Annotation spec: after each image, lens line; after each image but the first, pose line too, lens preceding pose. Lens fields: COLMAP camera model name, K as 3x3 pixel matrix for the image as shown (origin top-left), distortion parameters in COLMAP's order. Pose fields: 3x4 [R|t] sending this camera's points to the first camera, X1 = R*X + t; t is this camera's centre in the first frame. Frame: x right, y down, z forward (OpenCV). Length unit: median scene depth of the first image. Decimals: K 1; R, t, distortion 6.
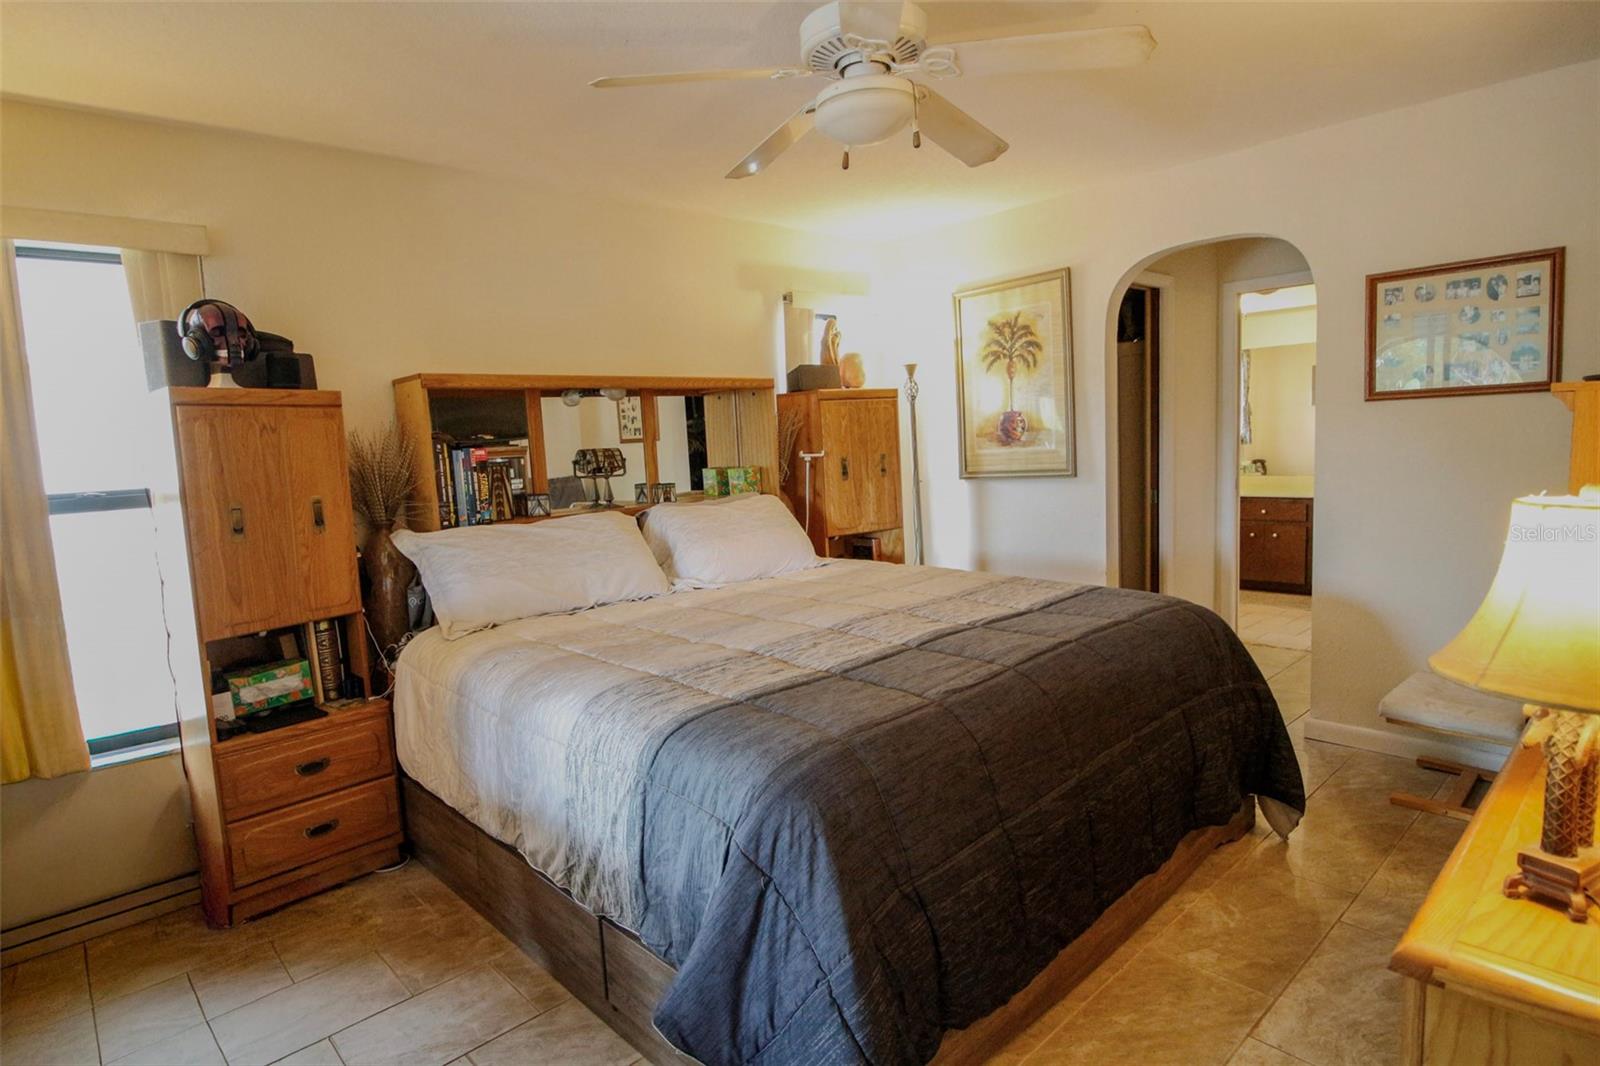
lens RADIAL K [[876.5, 0, 800.1], [0, 876.5, 535.3], [0, 0, 1]] dist [0.001815, 0.000371]
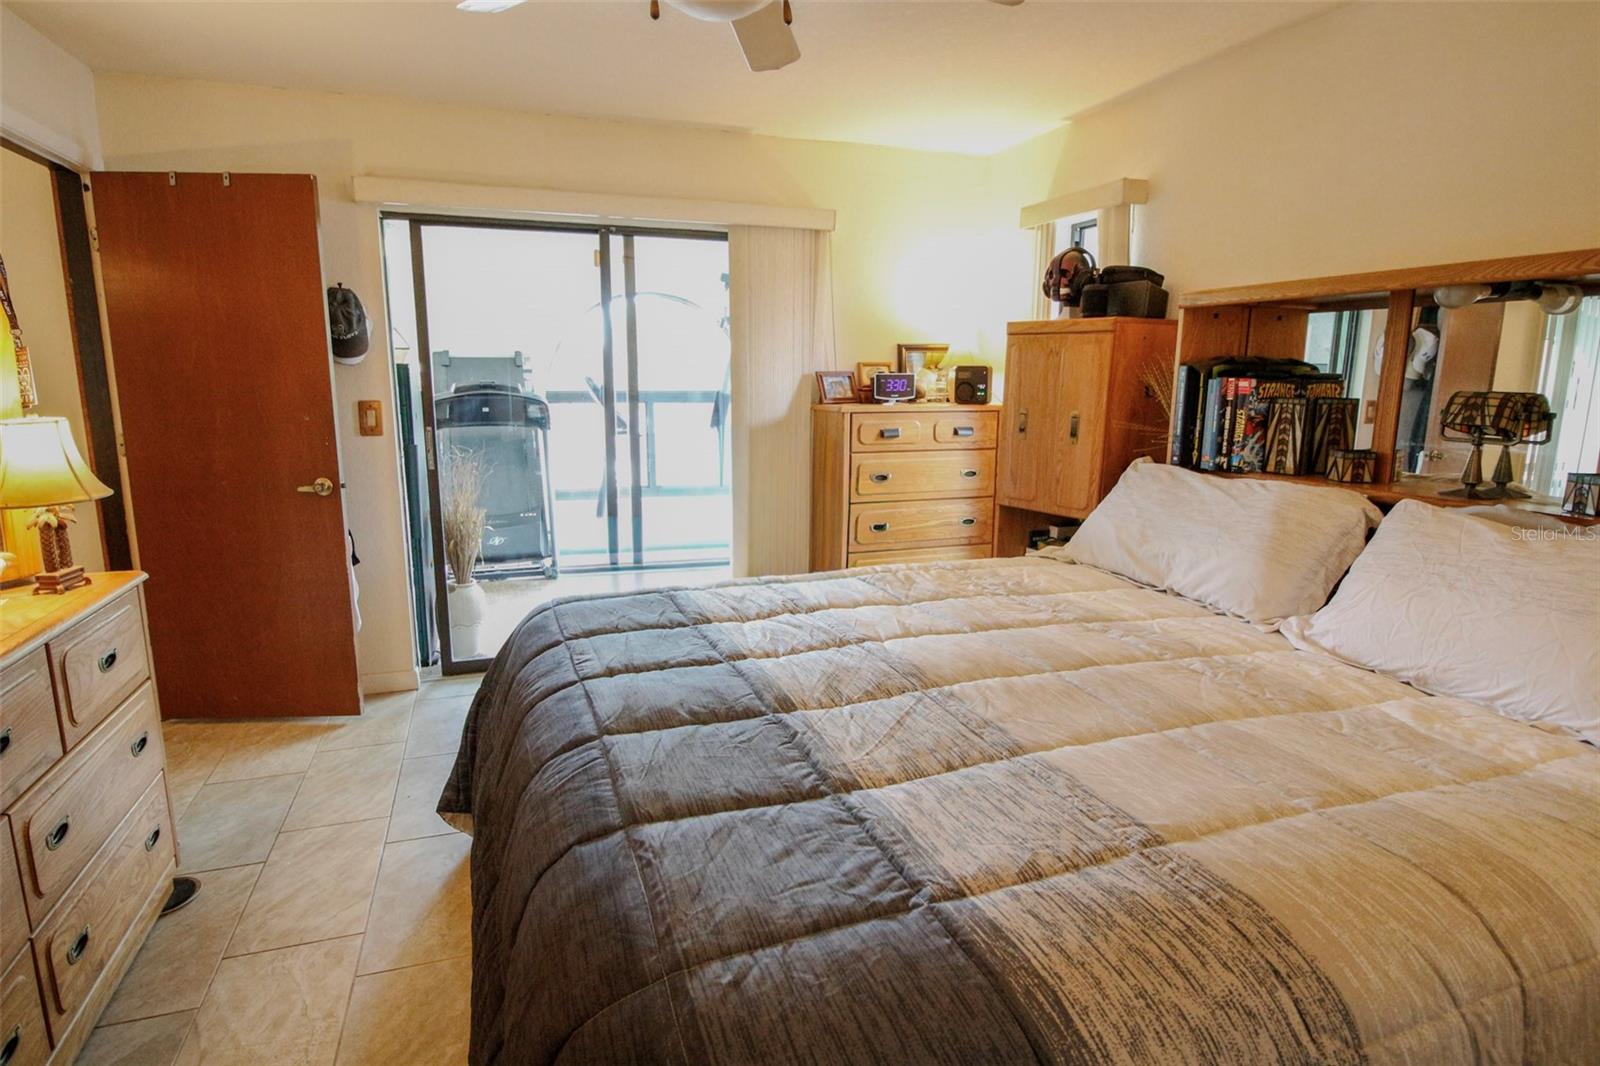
lens RADIAL K [[876.5, 0, 797.3], [0, 876.5, 534.3], [0, 0, 1]] dist [0.001815, 0.000371]
pose [[-0.414367, 0.223783, -0.882168, 0.613141], [-0.073878, 0.957829, 0.277678, -0.170432], [0.907106, 0.180234, -0.380360, 1.048019]]
